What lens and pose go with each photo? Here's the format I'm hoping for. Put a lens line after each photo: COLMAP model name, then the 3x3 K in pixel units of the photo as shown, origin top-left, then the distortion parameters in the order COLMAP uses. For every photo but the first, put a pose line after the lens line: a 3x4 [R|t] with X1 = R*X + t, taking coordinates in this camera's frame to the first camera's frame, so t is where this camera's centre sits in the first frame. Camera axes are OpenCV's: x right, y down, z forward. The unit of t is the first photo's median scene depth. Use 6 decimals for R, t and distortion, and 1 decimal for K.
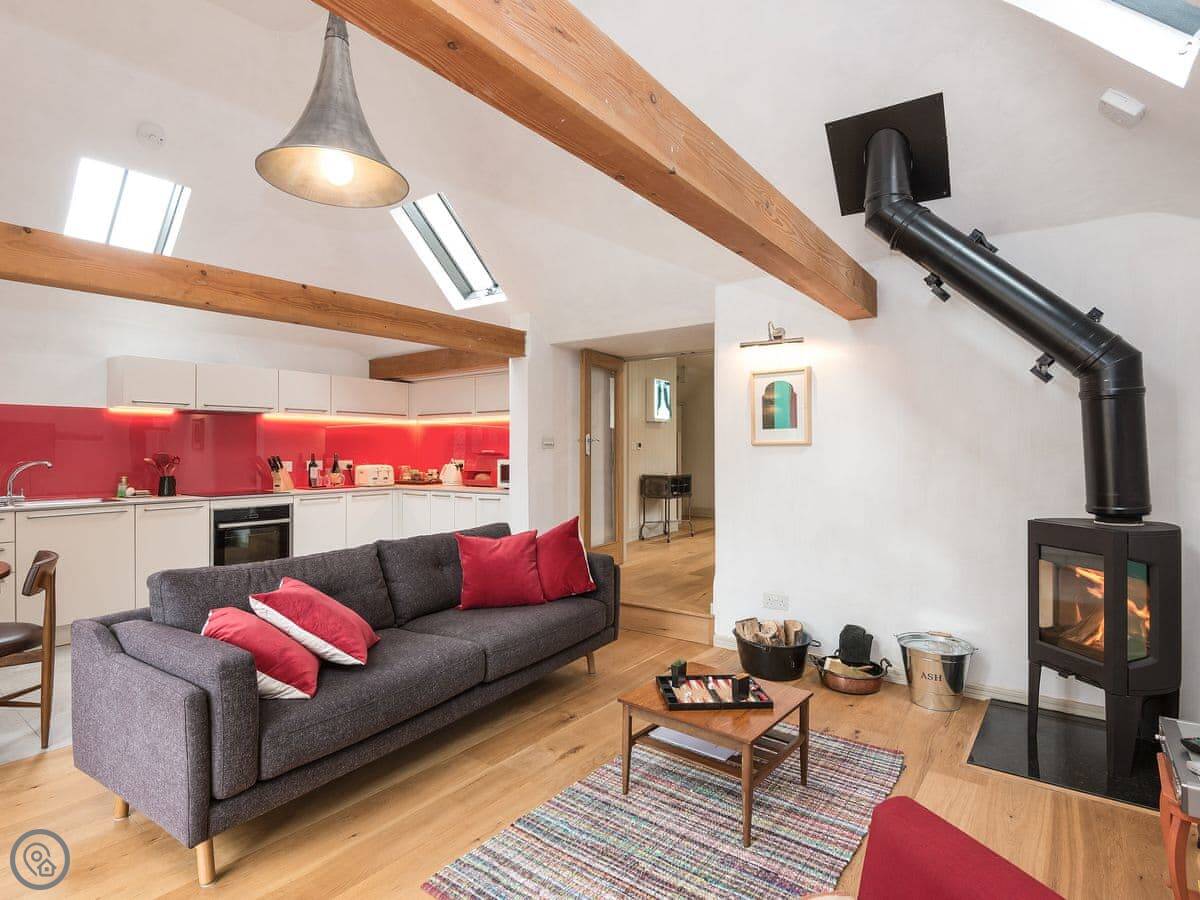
lens RADIAL K [[627.9, 0, 602.2], [0, 627.9, 443.9], [0, 0, 1]] dist [0.015537, -0.000938]
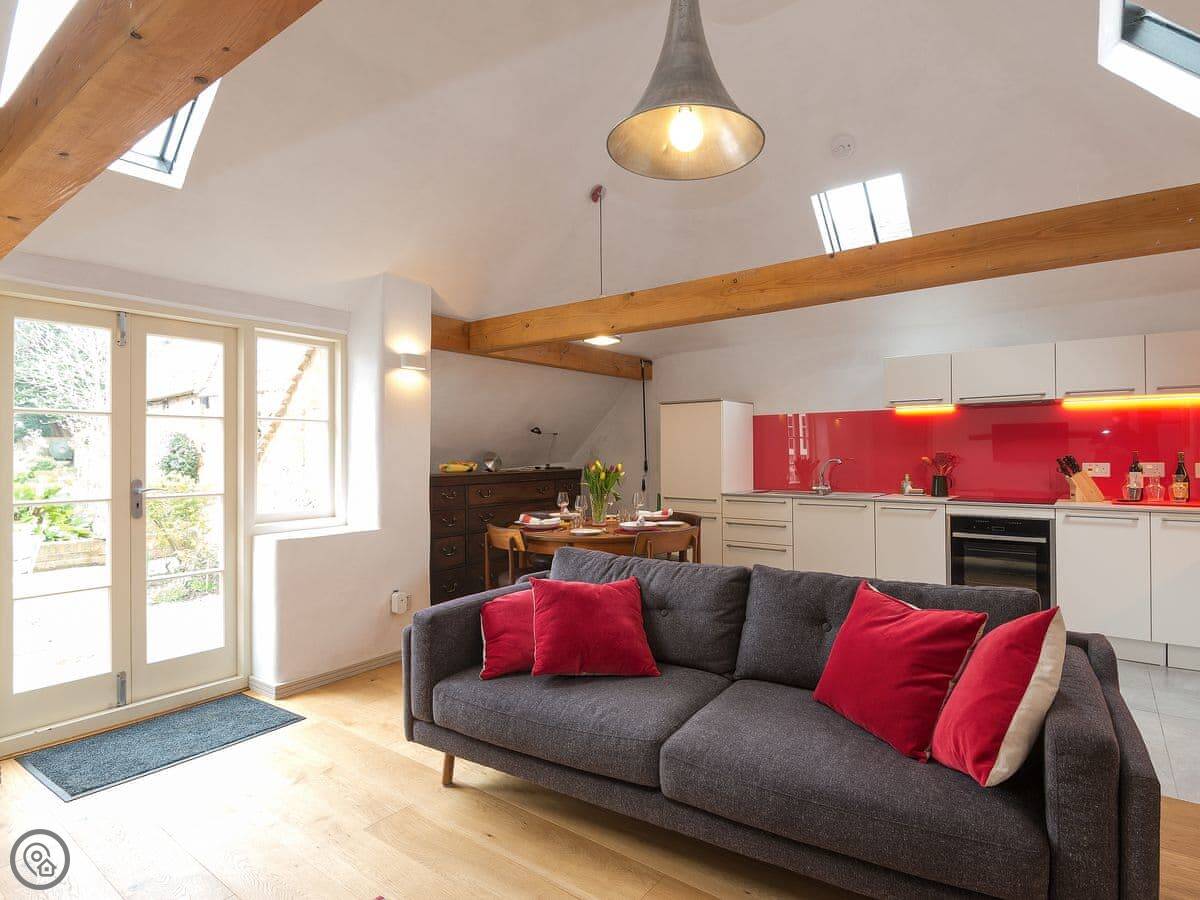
lens RADIAL K [[627.9, 0, 600.7], [0, 627.9, 444.0], [0, 0, 1]] dist [0.015537, -0.000938]
pose [[0.040698, -0.008427, -0.999136, 0.251325], [0.015512, 0.999849, -0.007802, 0.002640], [0.999051, -0.015181, 0.040822, 0.460530]]
